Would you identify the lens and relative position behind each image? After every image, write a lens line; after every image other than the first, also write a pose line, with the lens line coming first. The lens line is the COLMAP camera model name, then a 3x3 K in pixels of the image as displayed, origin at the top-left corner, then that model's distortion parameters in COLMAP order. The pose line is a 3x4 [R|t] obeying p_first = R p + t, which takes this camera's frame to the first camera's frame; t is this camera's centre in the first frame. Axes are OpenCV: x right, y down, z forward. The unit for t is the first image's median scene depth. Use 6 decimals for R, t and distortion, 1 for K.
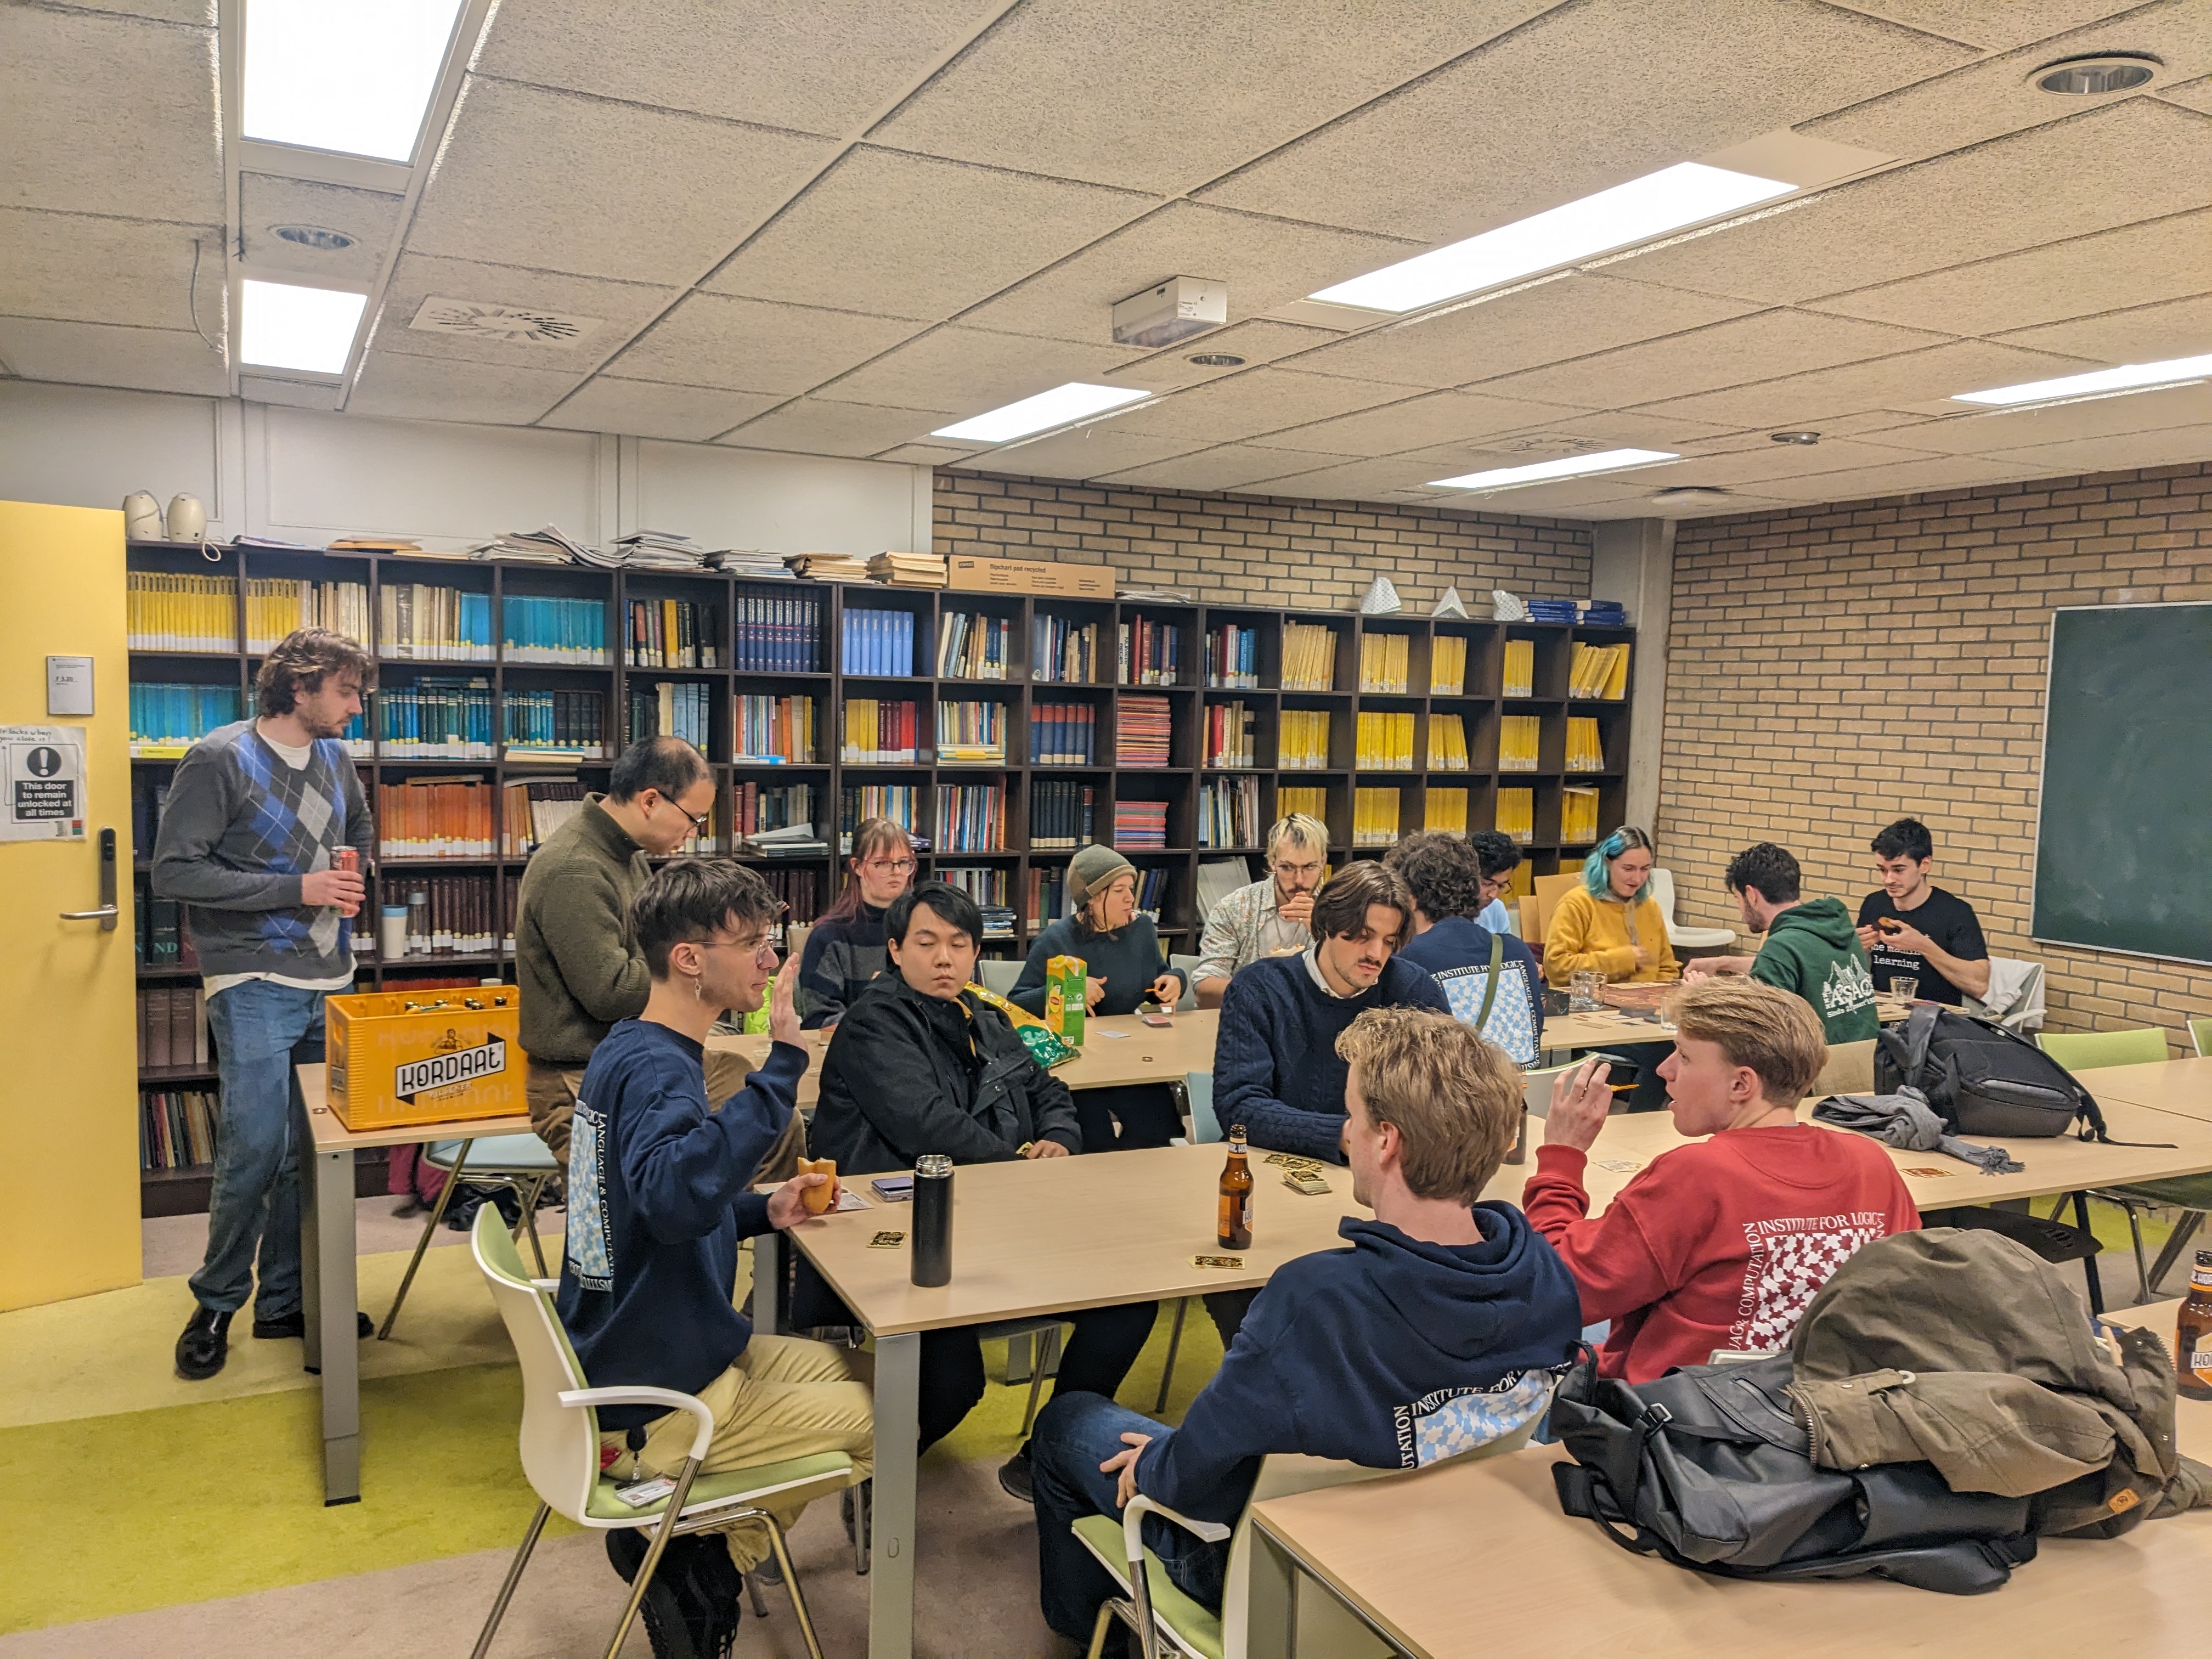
lens RADIAL K [[1708.9, 0, 1112.9], [0, 1708.9, 834.0], [0, 0, 1]] dist [0.015058, -0.017006]
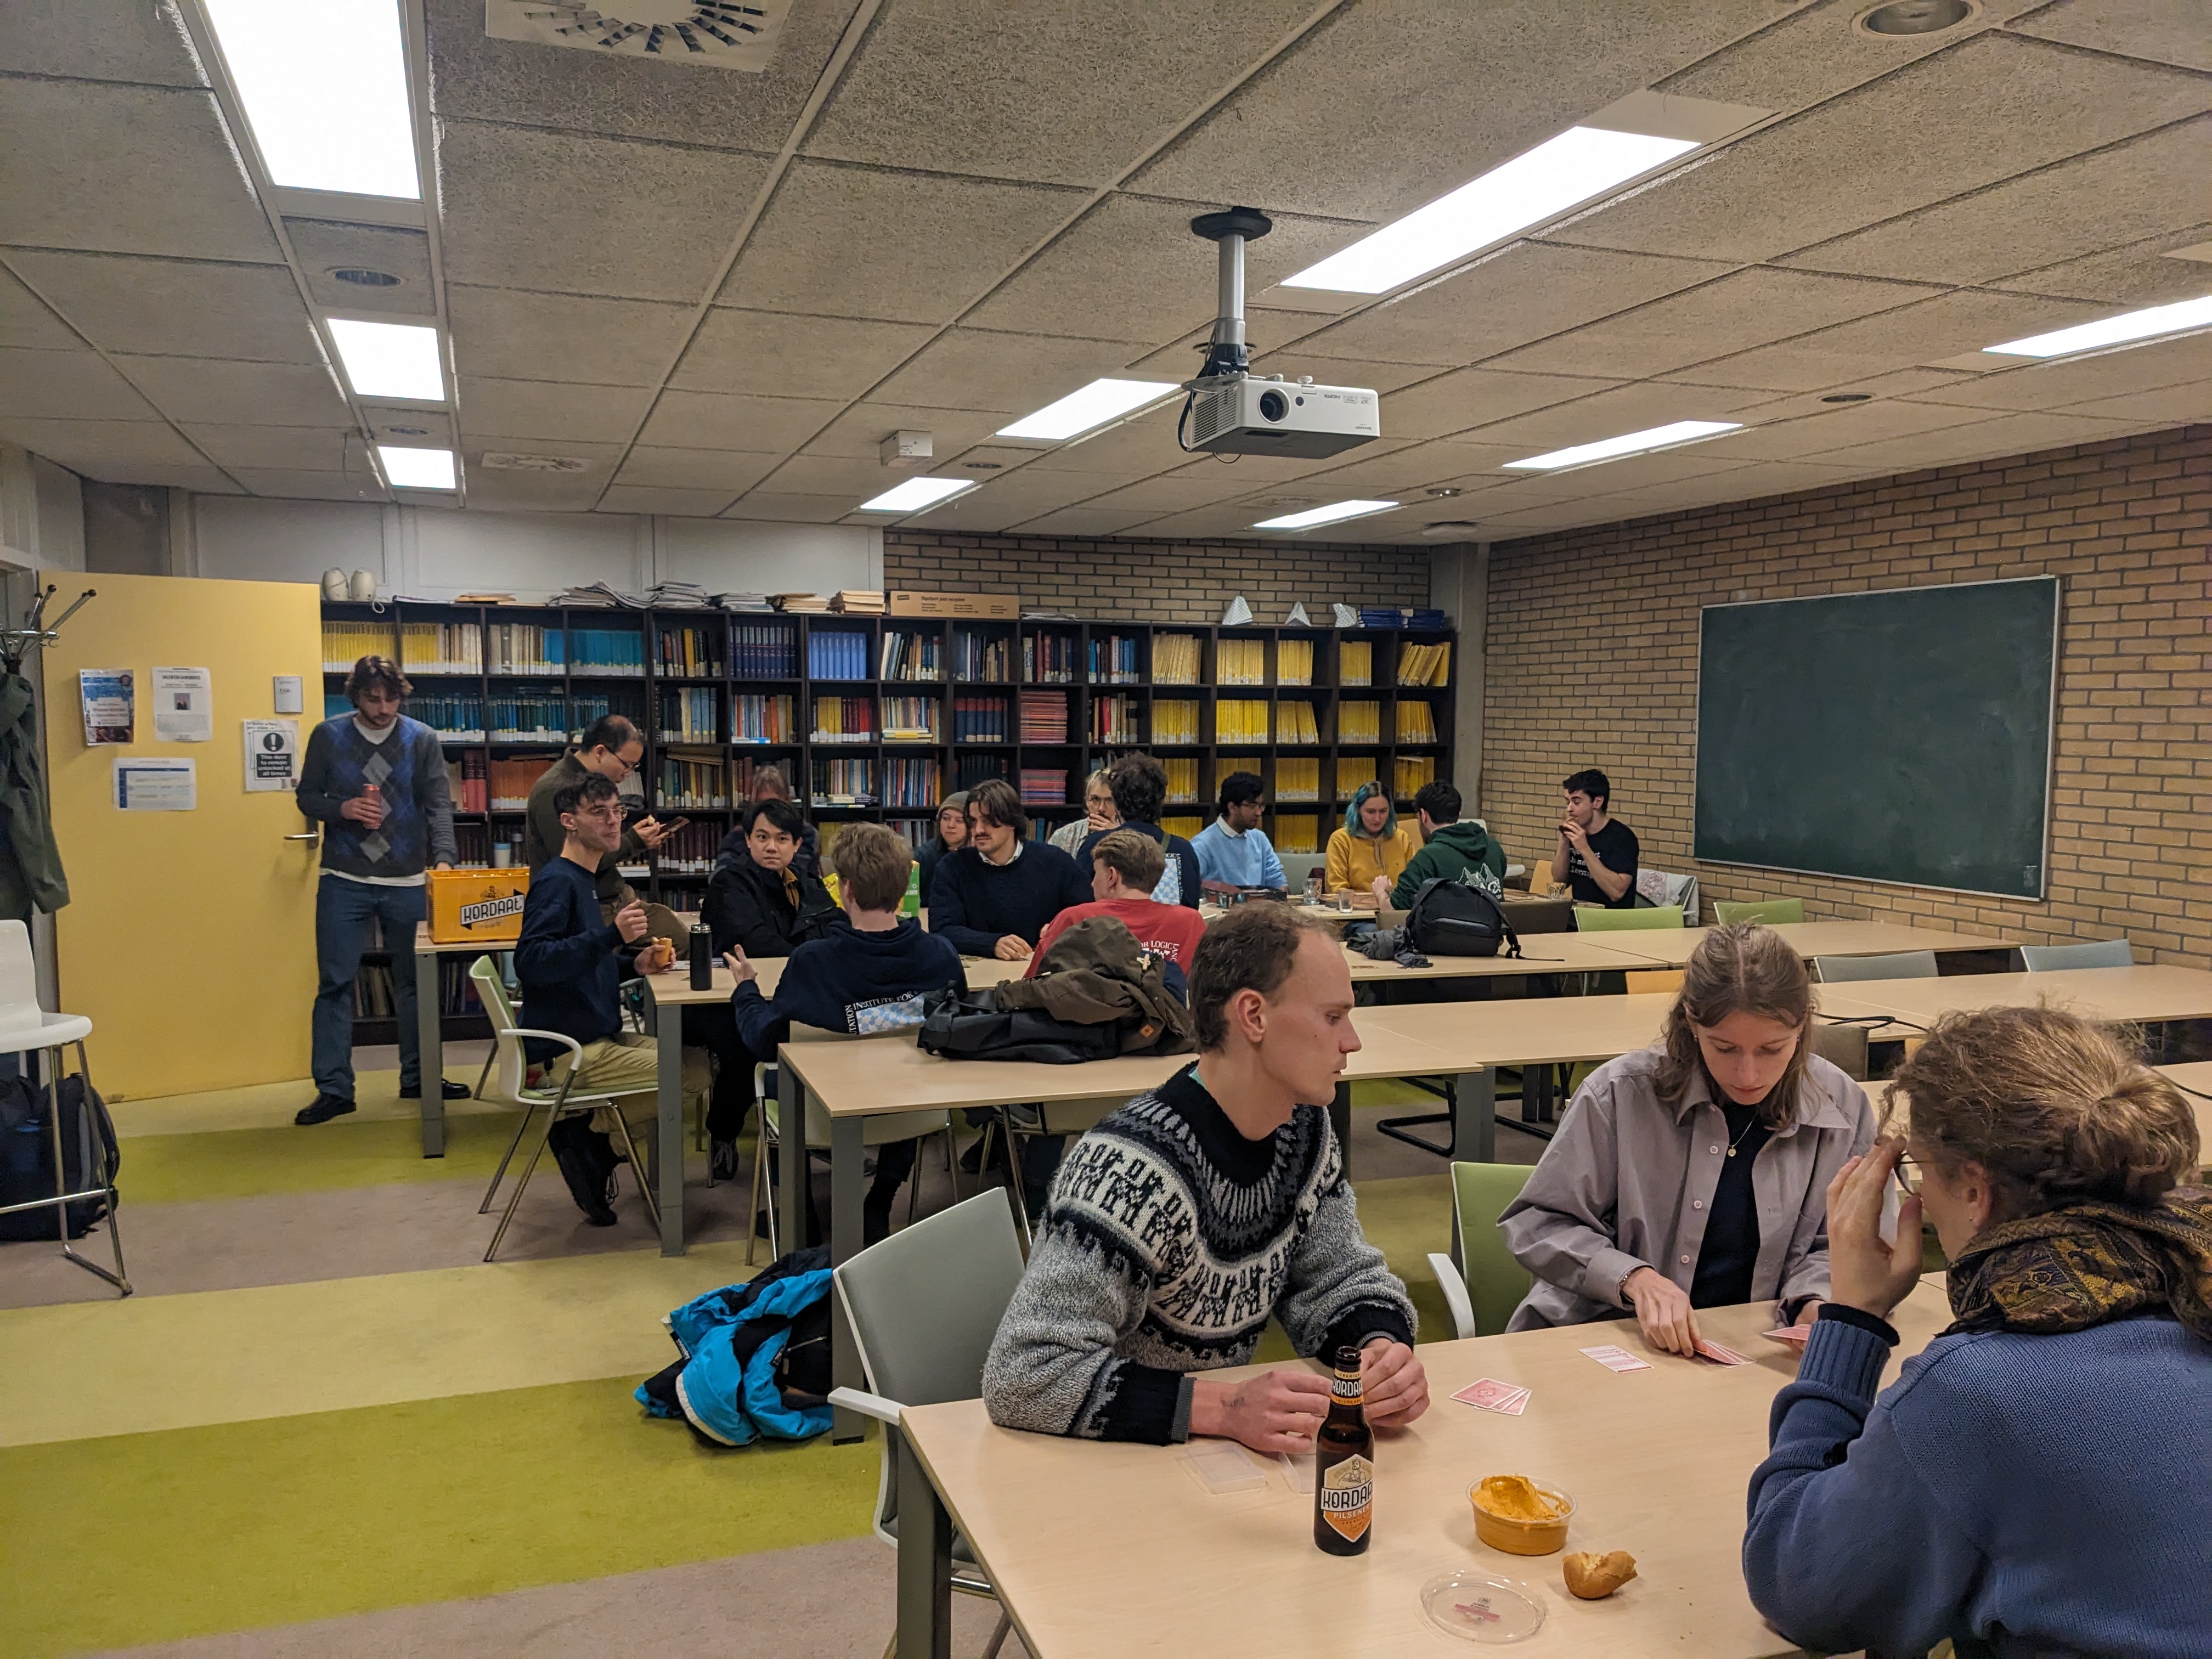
lens RADIAL K [[1708.9, 0, 1106.2], [0, 1708.9, 851.5], [0, 0, 1]] dist [0.015058, -0.017006]
pose [[0.992435, -0.011880, -0.122194, 0.253537], [0.012149, 0.999925, 0.001450, 0.049324], [0.122167, -0.002924, 0.992505, -0.365524]]
